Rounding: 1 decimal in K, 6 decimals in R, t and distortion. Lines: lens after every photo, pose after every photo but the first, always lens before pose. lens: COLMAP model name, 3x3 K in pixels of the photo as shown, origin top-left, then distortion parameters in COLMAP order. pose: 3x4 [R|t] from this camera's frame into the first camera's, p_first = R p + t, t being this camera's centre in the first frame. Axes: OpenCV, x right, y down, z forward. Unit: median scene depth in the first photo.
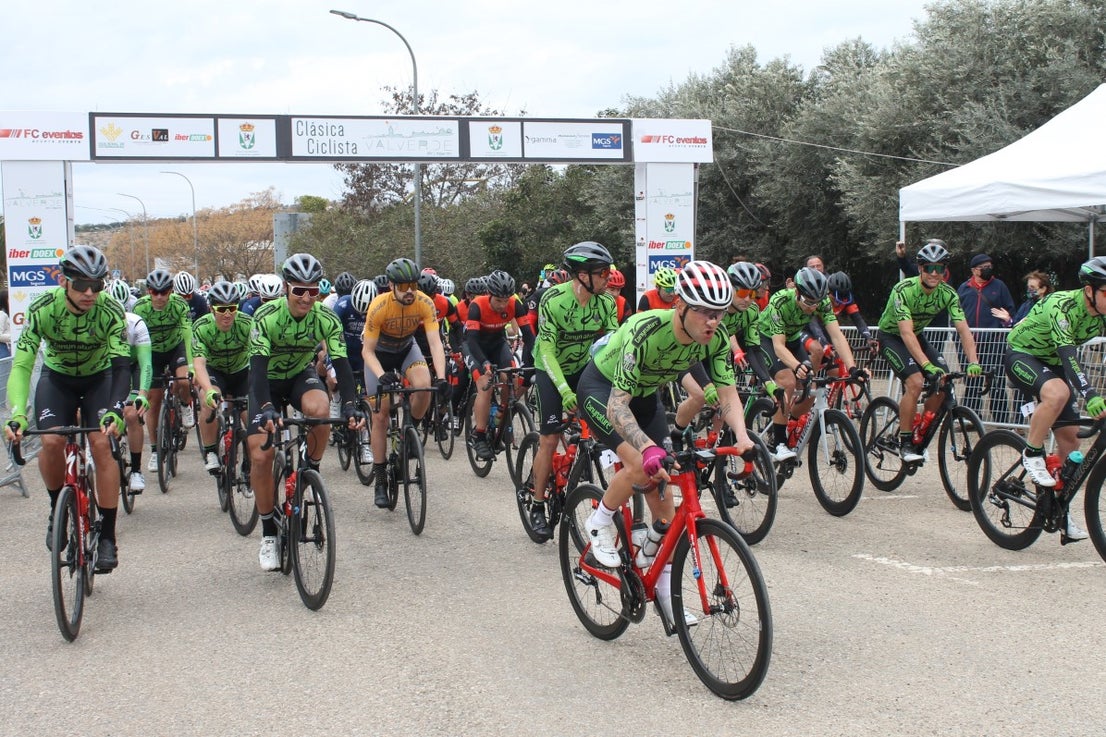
lens RADIAL K [[1403.3, 0, 558.2], [0, 1403.3, 368.6], [0, 0, 1]] dist [-0.076493, 0.124388]
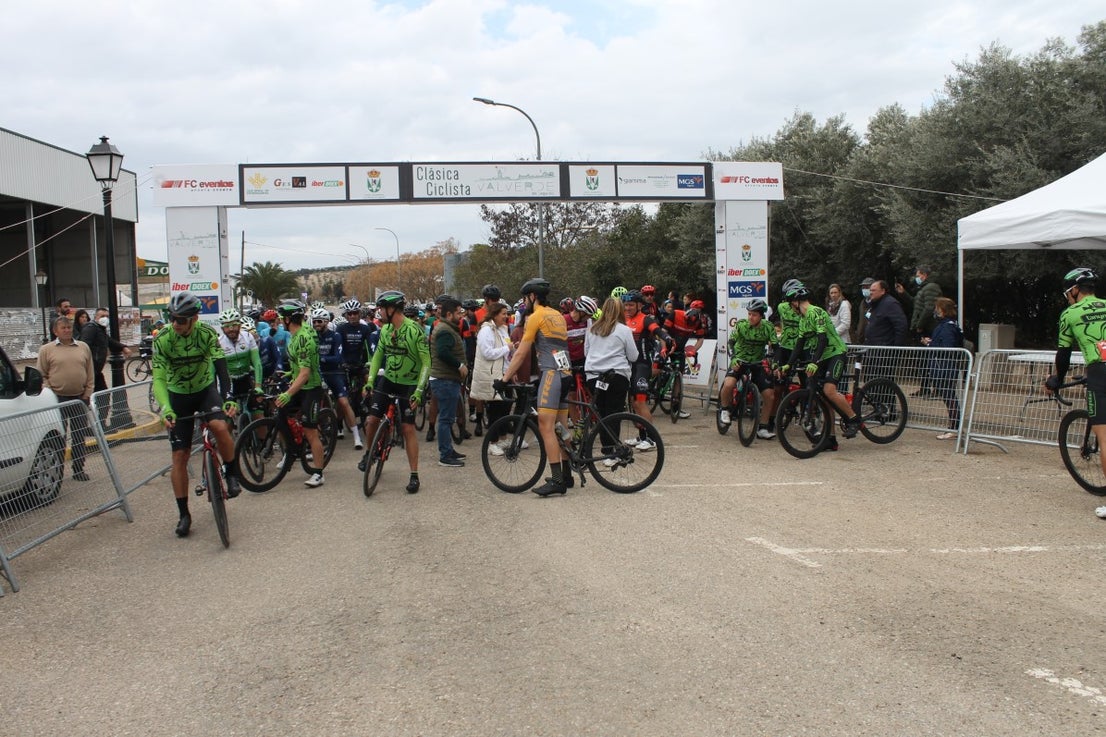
lens RADIAL K [[945.4, 0, 553.2], [0, 945.4, 369.5], [0, 0, 1]] dist [-0.167037, 0.151765]
pose [[0.994544, -0.001844, -0.104305, 0.002690], [0.002930, 0.999943, 0.010261, -0.017995], [0.104280, -0.010511, 0.994492, 0.230525]]
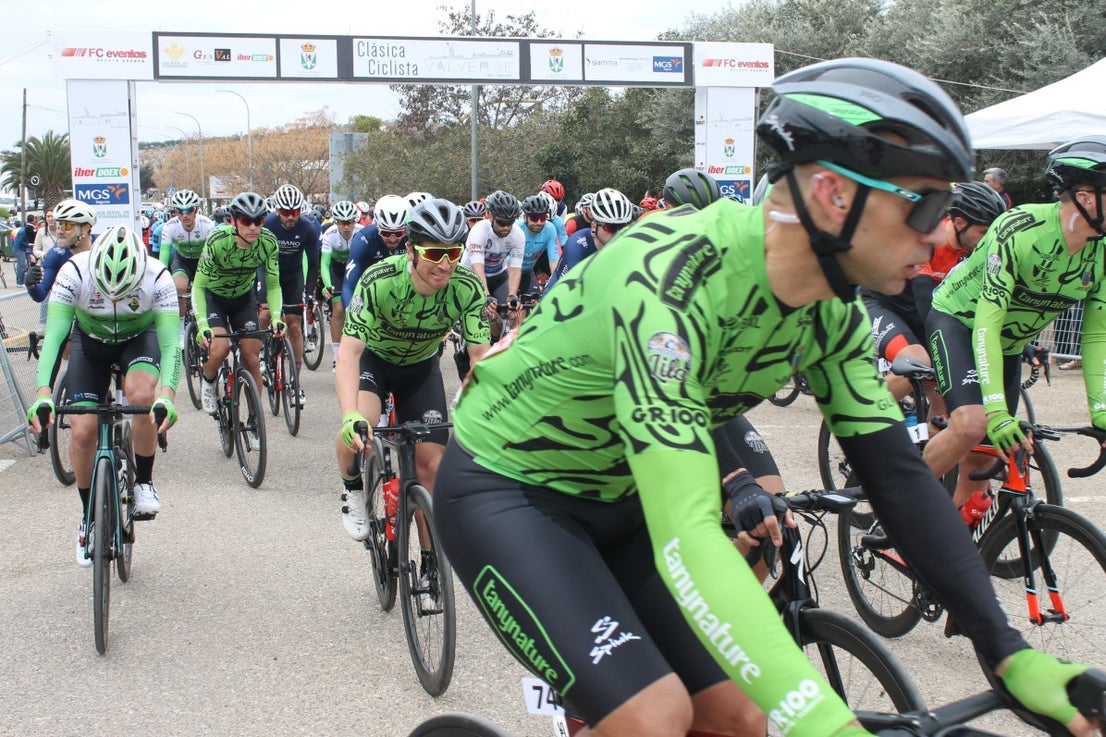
lens RADIAL K [[1403.3, 0, 558.2], [0, 1403.3, 368.6], [0, 0, 1]] dist [-0.076493, 0.124388]
pose [[0.999253, 0.015526, -0.035398, -0.004569], [-0.013561, 0.998388, 0.055108, -0.000535], [0.036196, -0.054587, 0.997853, -0.004655]]
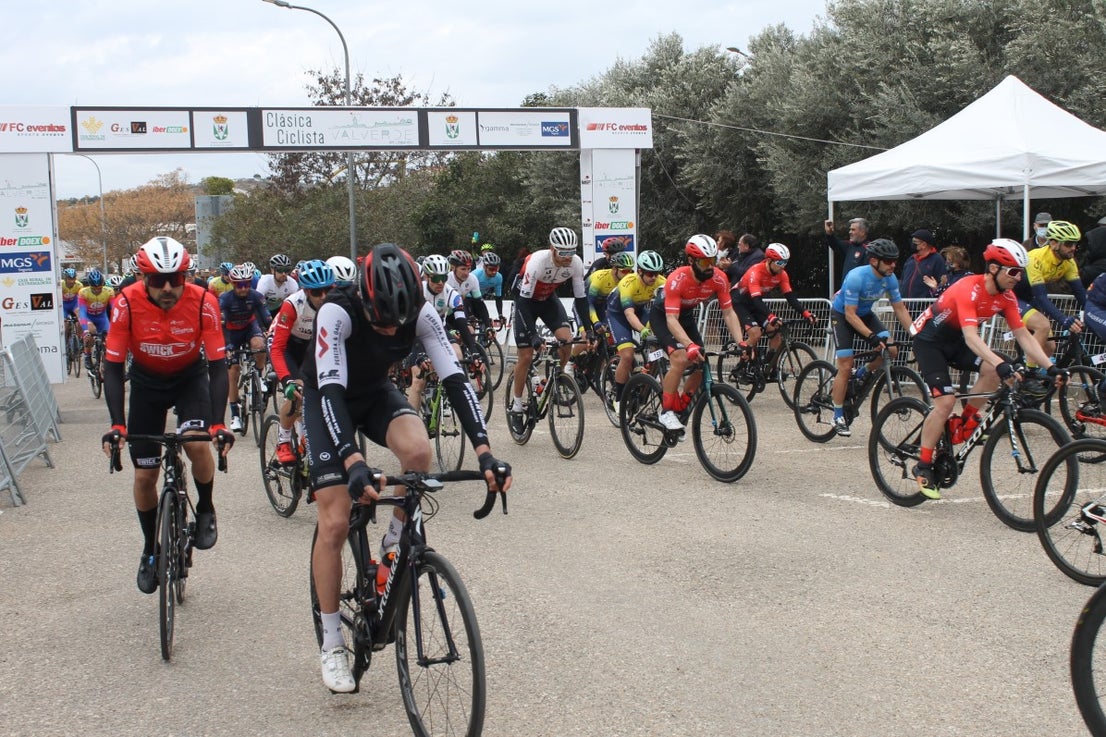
lens RADIAL K [[1403.3, 0, 558.2], [0, 1403.3, 368.6], [0, 0, 1]] dist [-0.076493, 0.124388]
pose [[0.997371, -0.018524, 0.070058, -0.041181], [0.017370, 0.999704, 0.017046, 0.002367], [-0.070353, -0.015784, 0.997397, -0.070258]]
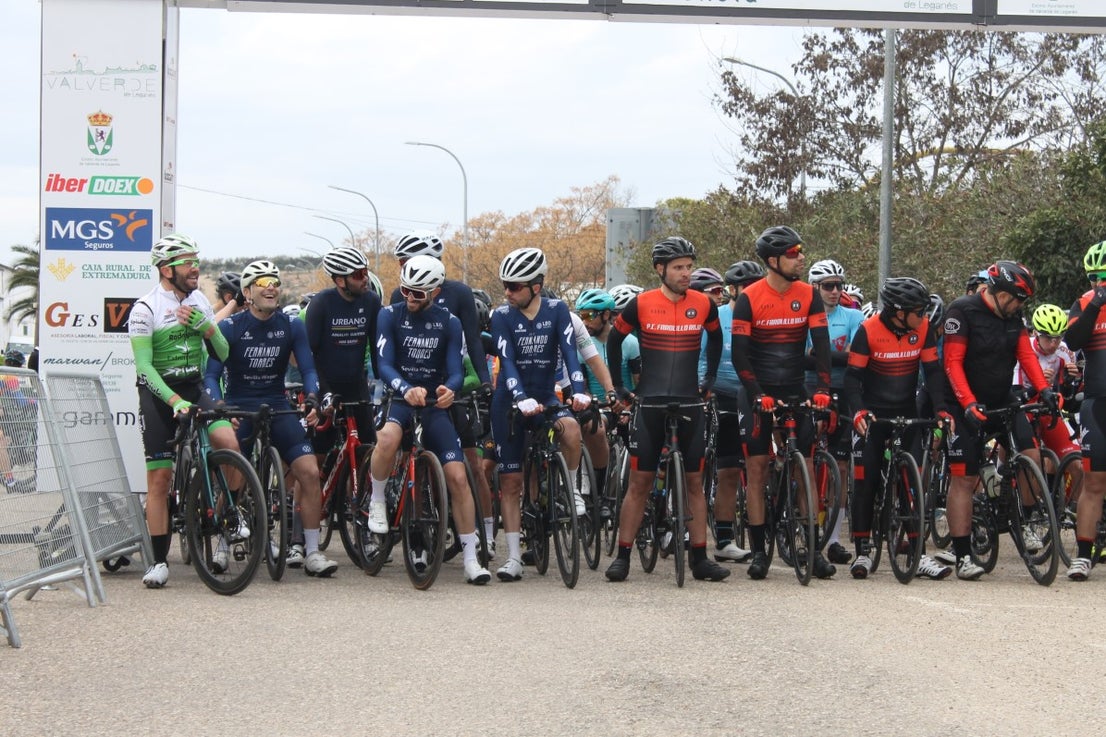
lens RADIAL K [[2697.4, 0, 552.3], [0, 2697.4, 367.4], [0, 0, 1]] dist [0.005219, 0.227425]
pose [[0.974414, 0.036019, -0.221854, -0.002989], [-0.051137, 0.996716, -0.062780, 0.029716], [0.218864, 0.072519, 0.973057, 0.094184]]
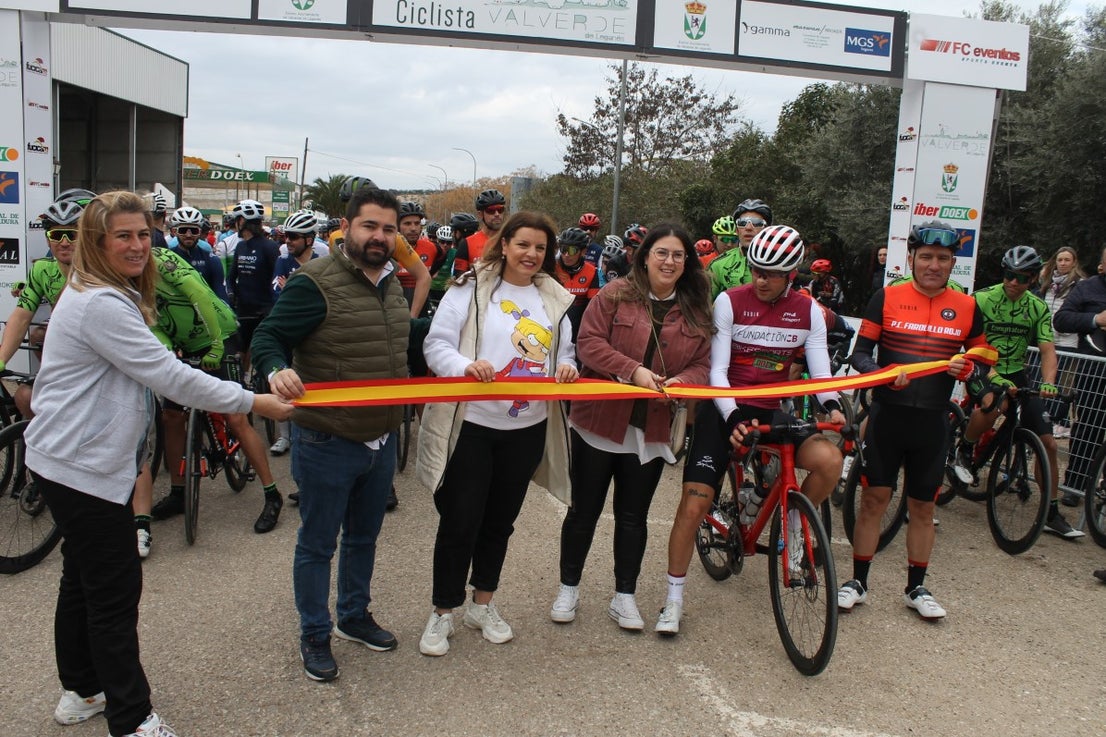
lens RADIAL K [[945.4, 0, 553.2], [0, 945.4, 369.5], [0, 0, 1]] dist [-0.167037, 0.151765]
pose [[0.977944, 0.099971, -0.183391, -0.014611], [-0.086866, 0.993148, 0.078169, -0.033023], [0.189949, -0.060514, 0.979927, 0.548469]]
